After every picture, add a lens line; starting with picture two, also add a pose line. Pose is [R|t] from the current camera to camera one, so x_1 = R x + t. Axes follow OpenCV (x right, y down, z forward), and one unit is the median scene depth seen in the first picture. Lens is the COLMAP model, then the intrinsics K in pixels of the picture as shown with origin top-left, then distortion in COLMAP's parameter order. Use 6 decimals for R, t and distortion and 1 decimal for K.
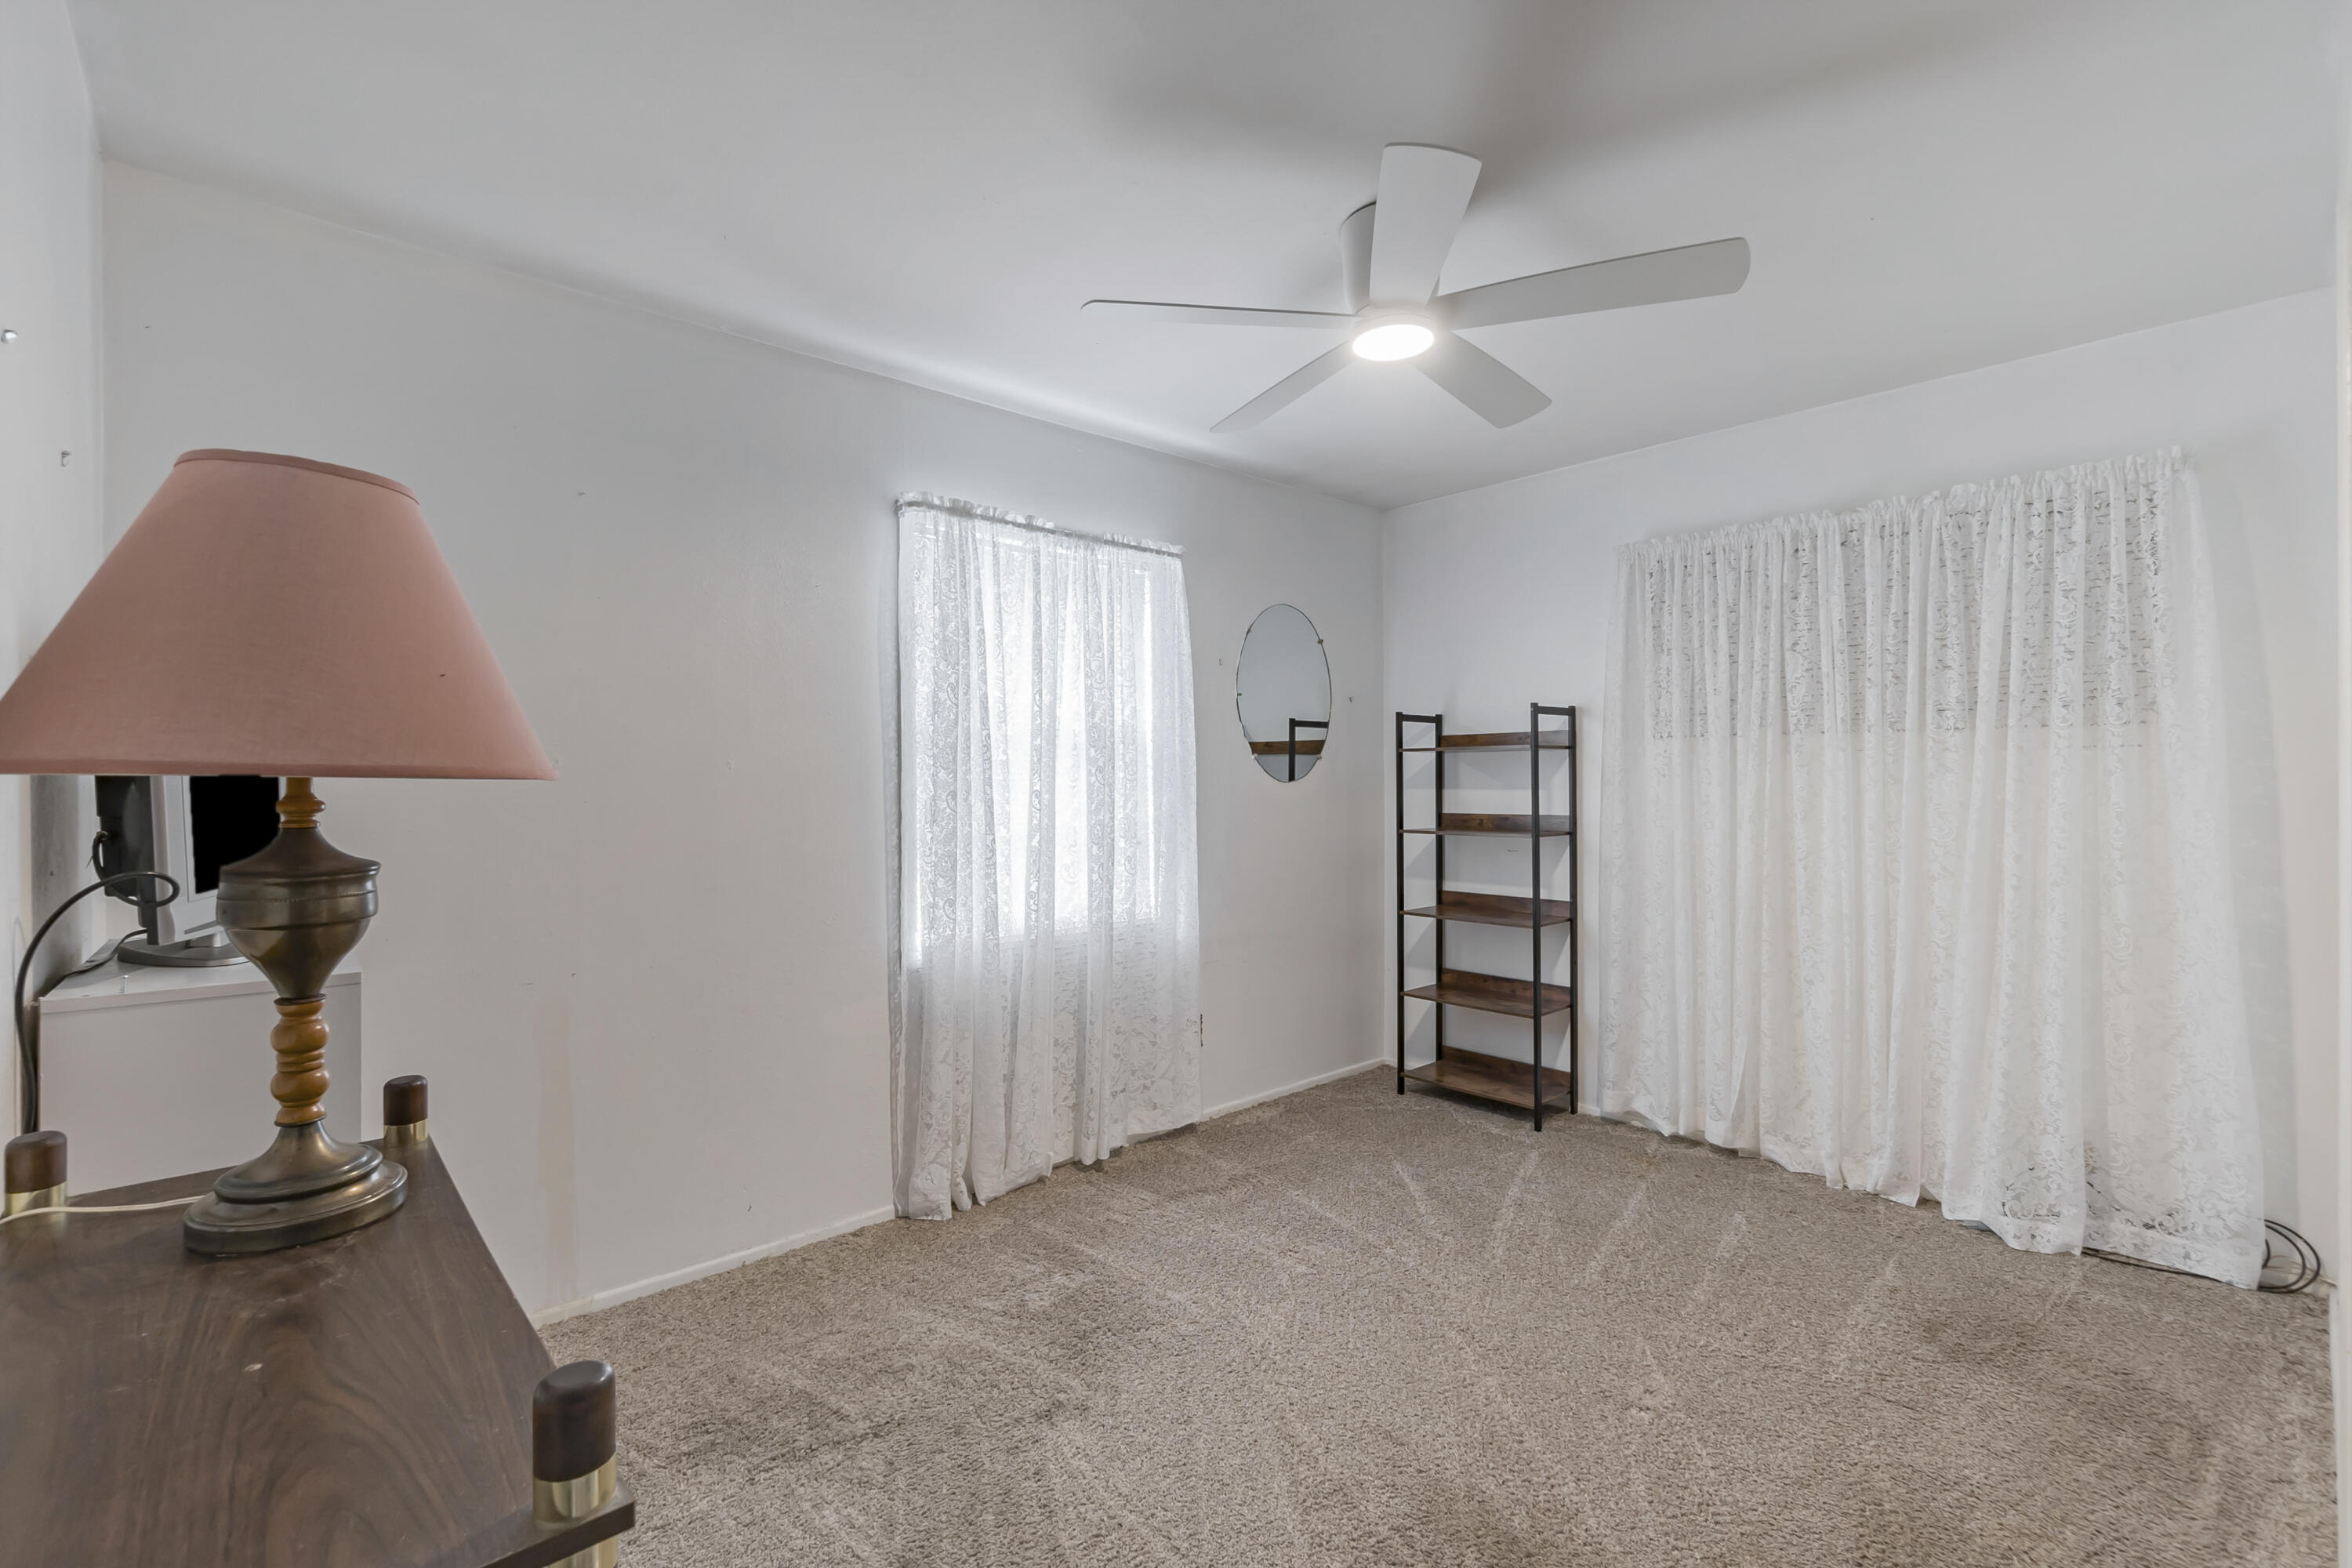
lens RADIAL K [[1023.6, 0, 1169.9], [0, 1023.6, 779.0], [0, 0, 1]] dist [-0.002480, -0.000286]
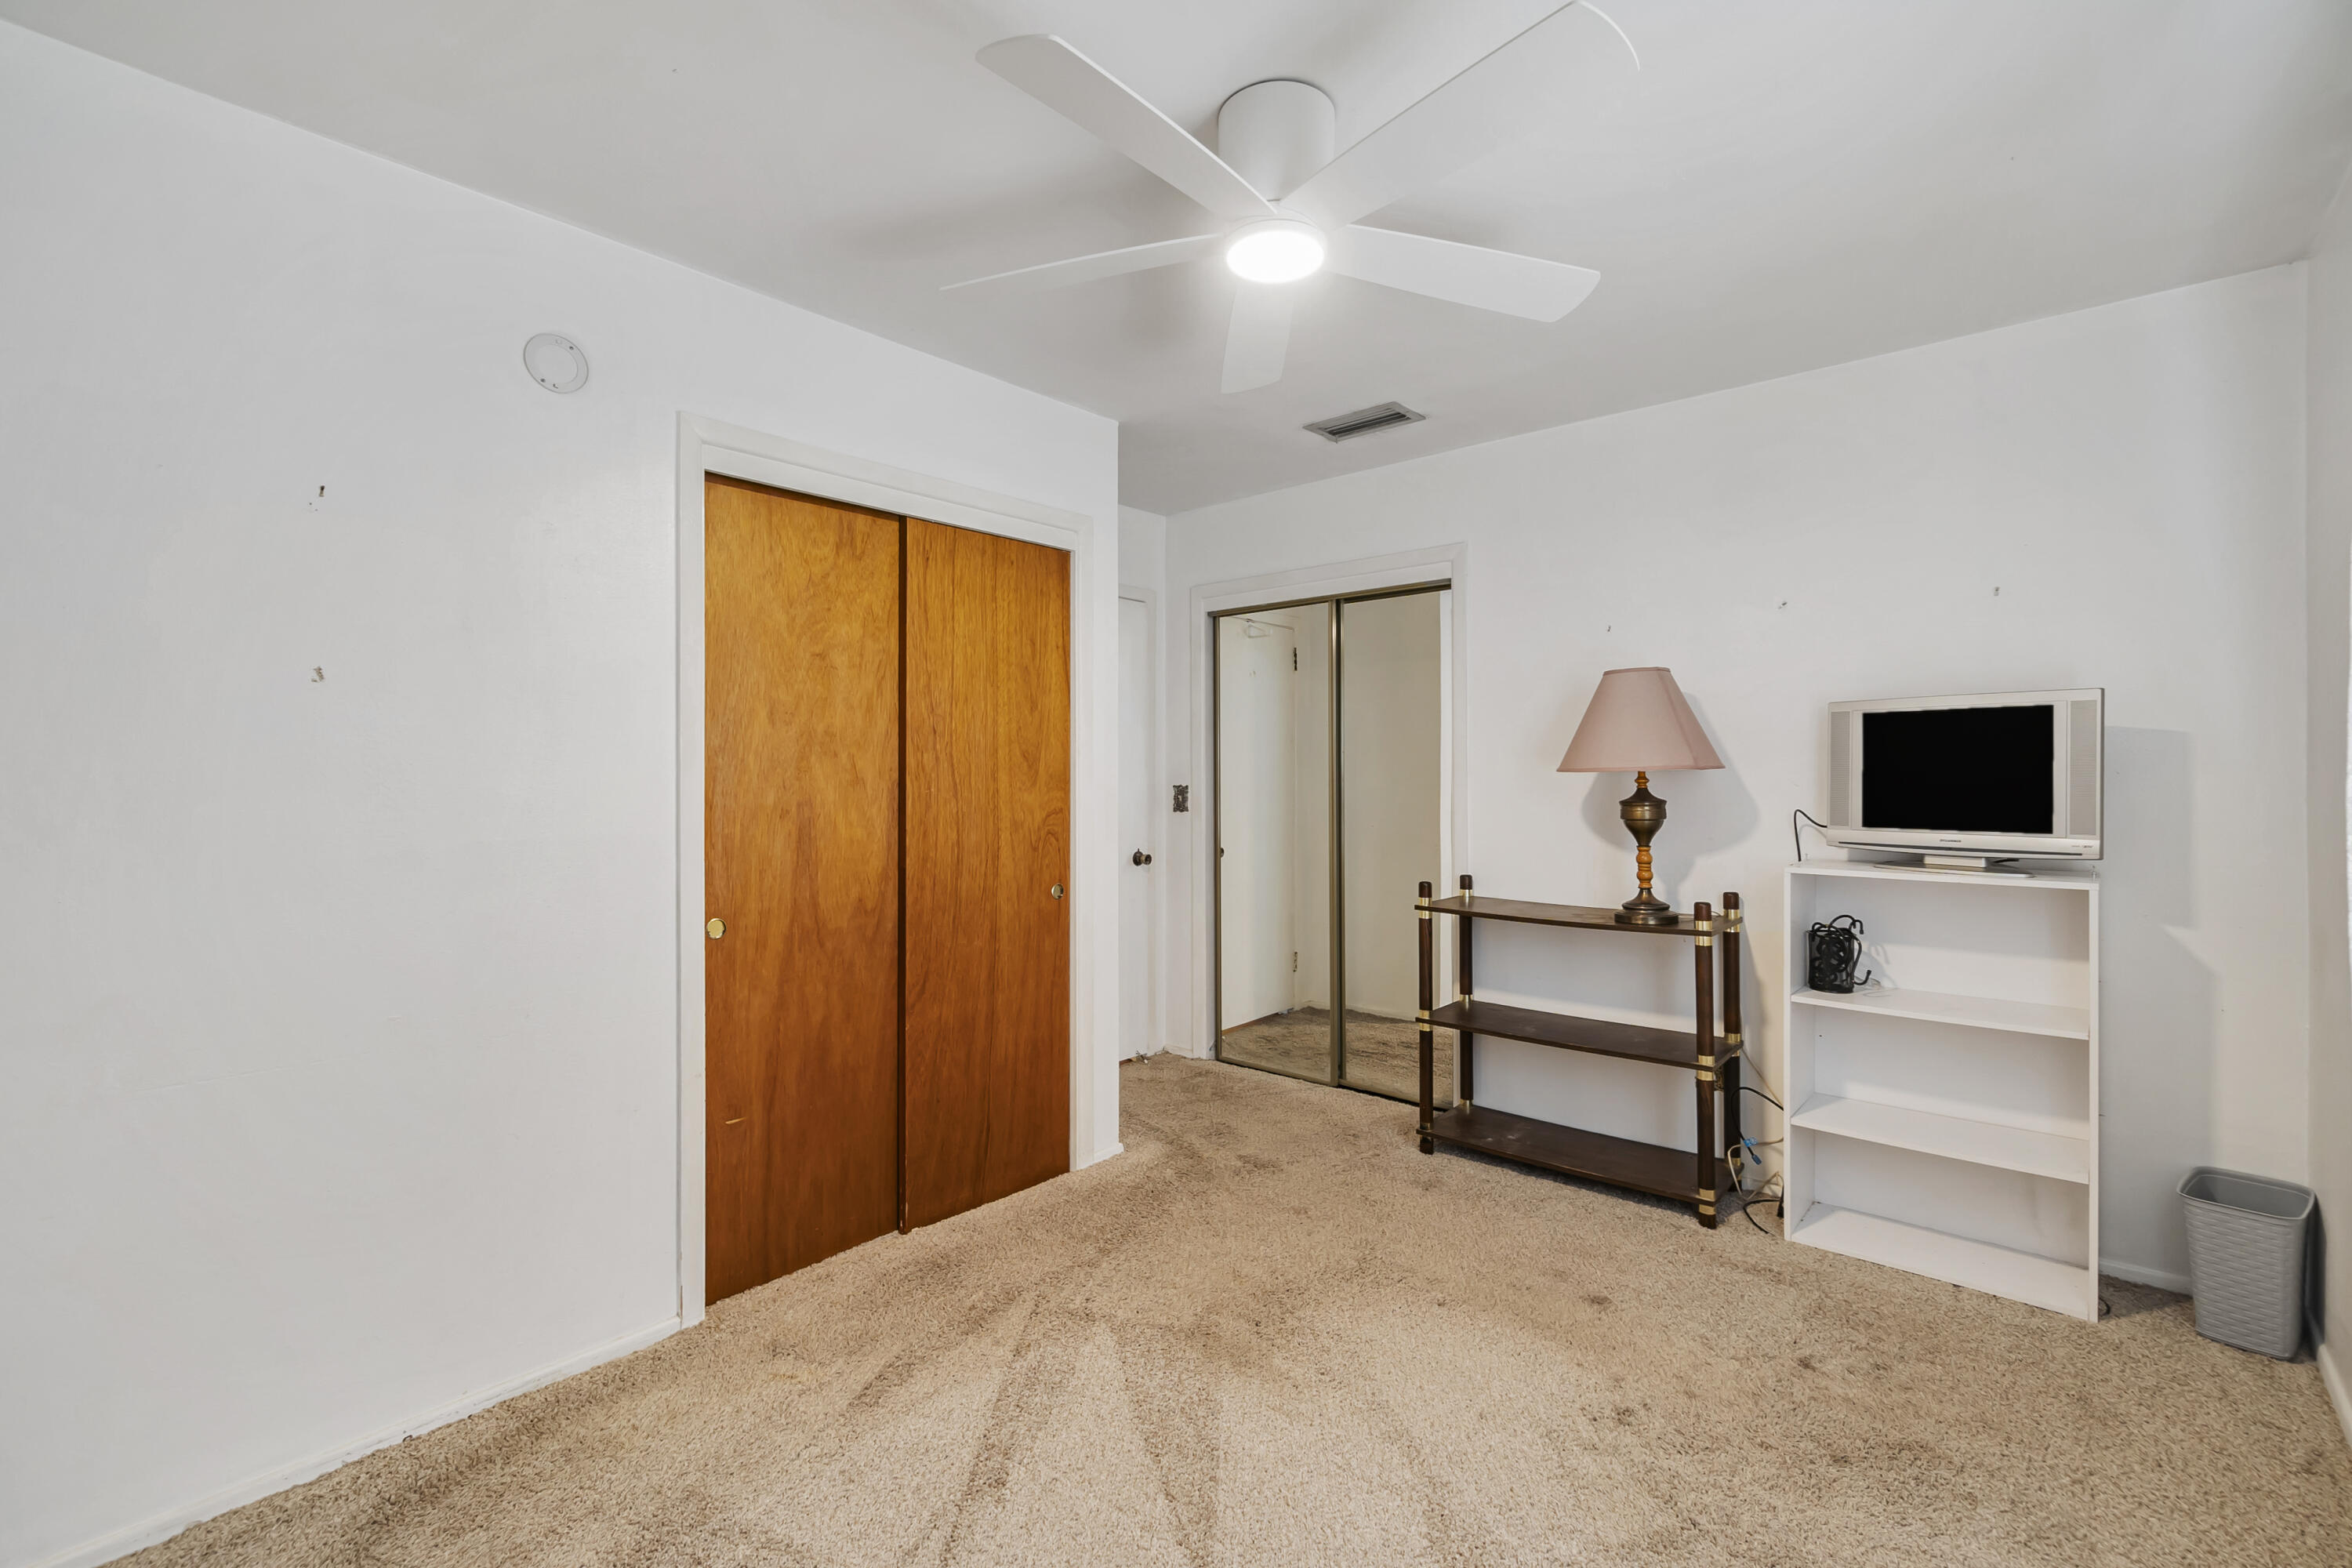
lens RADIAL K [[1023.6, 0, 1169.9], [0, 1023.6, 779.0], [0, 0, 1]] dist [-0.002480, -0.000286]
pose [[-0.990956, 0.003537, -0.134137, 0.296798], [0.002866, 0.999982, 0.005197, 0.002477], [0.134153, 0.004765, -0.990949, 1.258137]]
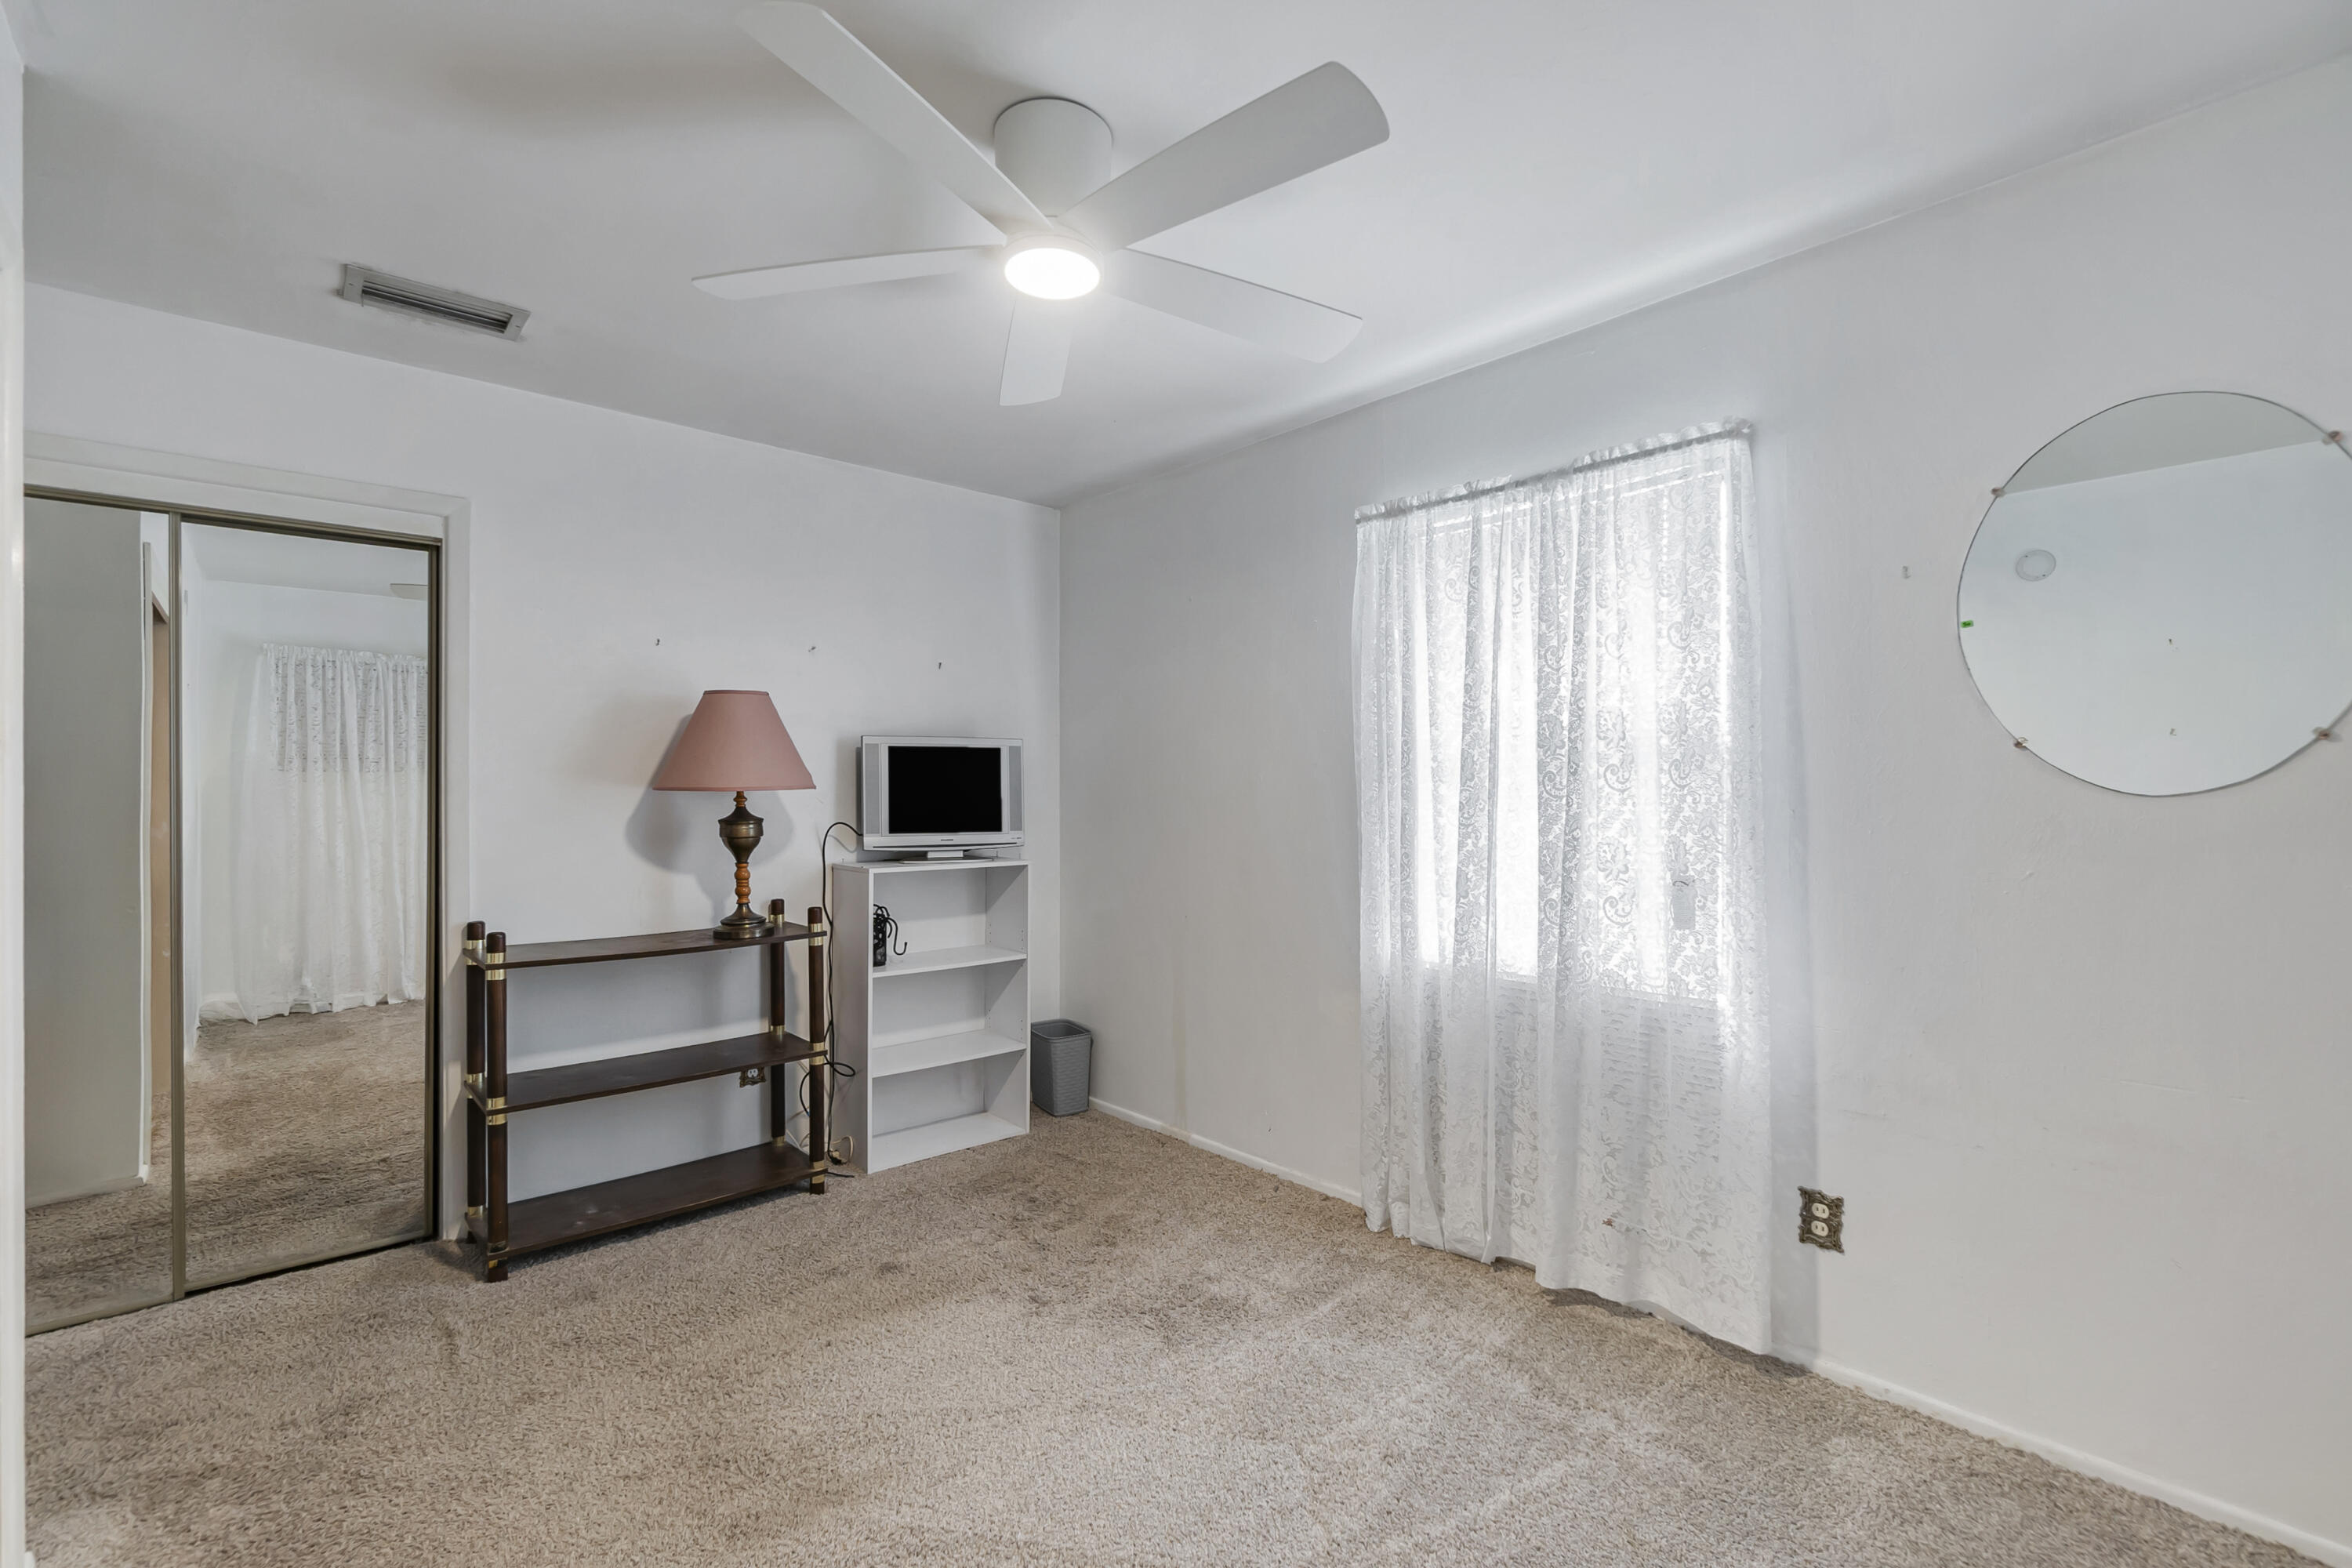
lens RADIAL K [[1023.4, 0, 1183.8], [0, 1023.4, 796.7], [0, 0, 1]] dist [0.000326, 0.000025]
pose [[0.018406, 0.007573, -0.999802, 0.740822], [0.000544, 0.999971, 0.007585, 0.000360], [0.999830, -0.000683, 0.018401, 0.763798]]
